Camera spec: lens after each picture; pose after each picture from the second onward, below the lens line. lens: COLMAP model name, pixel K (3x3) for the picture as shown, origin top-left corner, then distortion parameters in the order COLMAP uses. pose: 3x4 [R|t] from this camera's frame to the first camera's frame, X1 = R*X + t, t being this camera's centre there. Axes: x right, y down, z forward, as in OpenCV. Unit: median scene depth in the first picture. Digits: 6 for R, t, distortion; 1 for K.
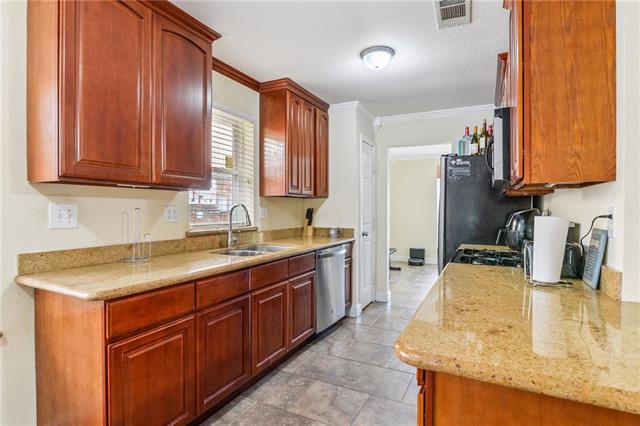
lens RADIAL K [[332.7, 0, 318.3], [0, 332.7, 209.3], [0, 0, 1]] dist [-0.003629, -0.000500]
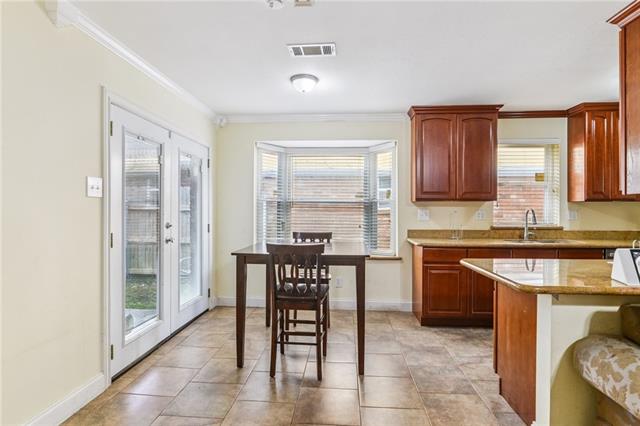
lens RADIAL K [[342.8, 0, 317.2], [0, 342.8, 214.8], [0, 0, 1]] dist [-0.005038, -0.000571]
pose [[0.387882, 0.004968, -0.921696, 0.827483], [-0.003976, 0.999985, 0.003716, 0.009098], [0.921701, 0.002224, 0.387896, -0.442044]]
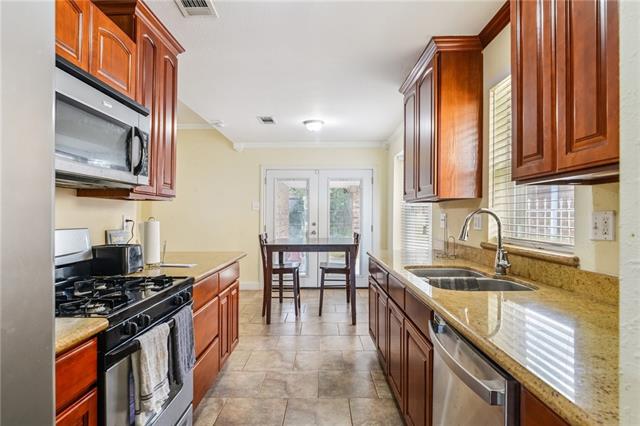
lens RADIAL K [[342.8, 0, 320.1], [0, 342.8, 215.0], [0, 0, 1]] dist [-0.005038, -0.000571]
pose [[-0.892230, -0.002963, -0.451571, 0.414919], [-0.003235, 0.999995, -0.000168, -0.002451], [0.451569, 0.001311, -0.892235, 1.615000]]
